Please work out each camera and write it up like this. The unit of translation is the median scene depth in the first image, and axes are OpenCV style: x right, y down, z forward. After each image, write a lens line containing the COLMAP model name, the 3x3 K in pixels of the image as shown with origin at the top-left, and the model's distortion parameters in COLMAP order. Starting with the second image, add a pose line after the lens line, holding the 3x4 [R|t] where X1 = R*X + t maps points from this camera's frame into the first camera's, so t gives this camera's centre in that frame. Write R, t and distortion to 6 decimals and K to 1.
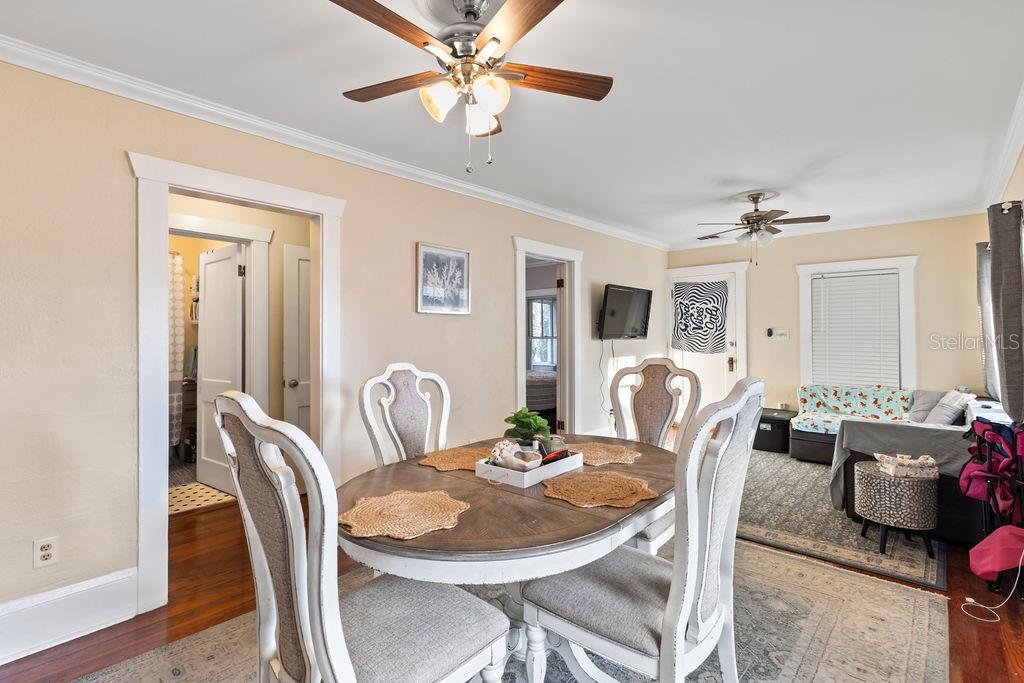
lens RADIAL K [[465.0, 0, 507.1], [0, 465.0, 333.7], [0, 0, 1]] dist [0.000698, -0.000148]
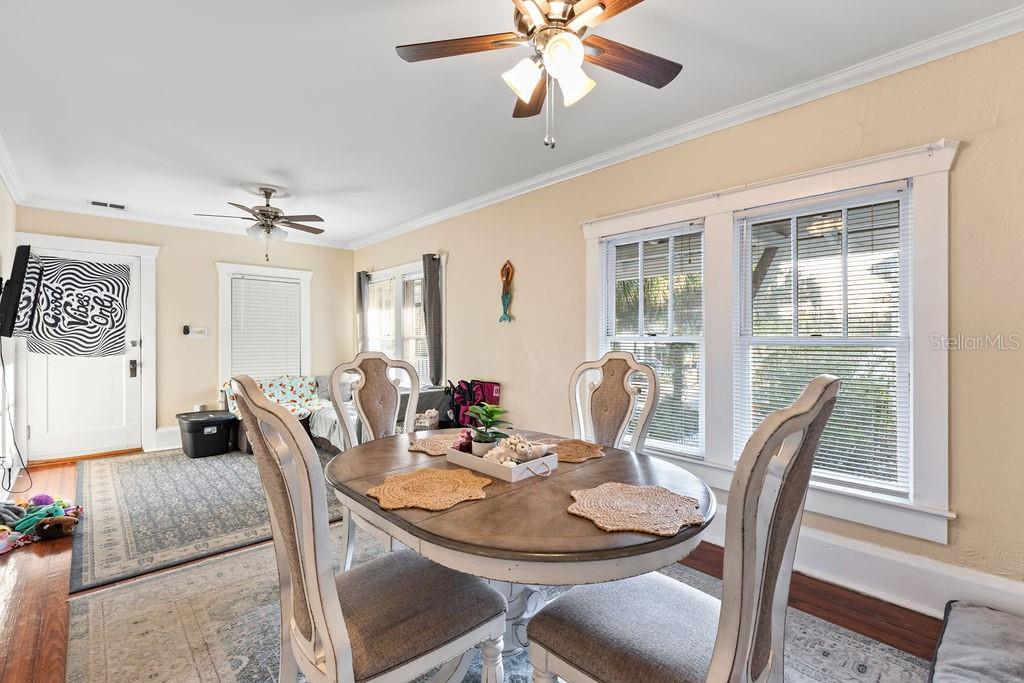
lens RADIAL K [[461.8, 0, 512.0], [0, 461.8, 341.5], [0, 0, 1]] dist [0.001486, 0.000217]
pose [[0.084290, -0.008949, 0.996401, -0.302494], [-0.002978, 0.999953, 0.009233, 0.010197], [-0.996437, -0.003746, 0.084259, 0.300073]]
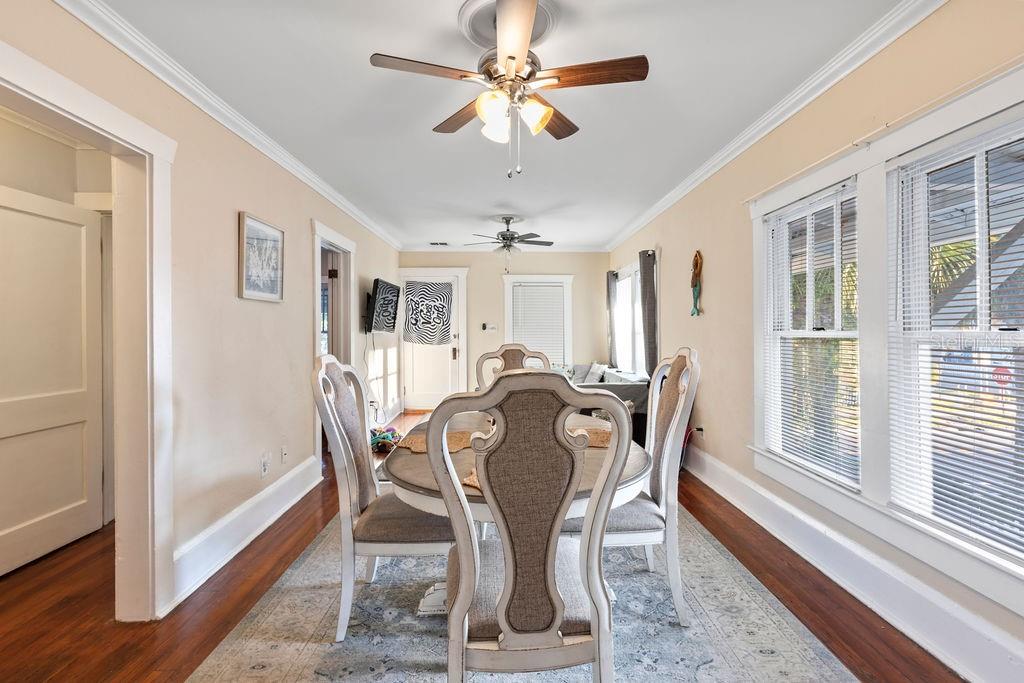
lens RADIAL K [[465.0, 0, 507.1], [0, 465.0, 333.7], [0, 0, 1]] dist [0.000698, -0.000148]
pose [[0.727512, -0.006659, 0.686063, -0.258713], [0.001777, 0.999968, 0.007821, 0.007130], [-0.686093, -0.004471, 0.727500, 0.053802]]
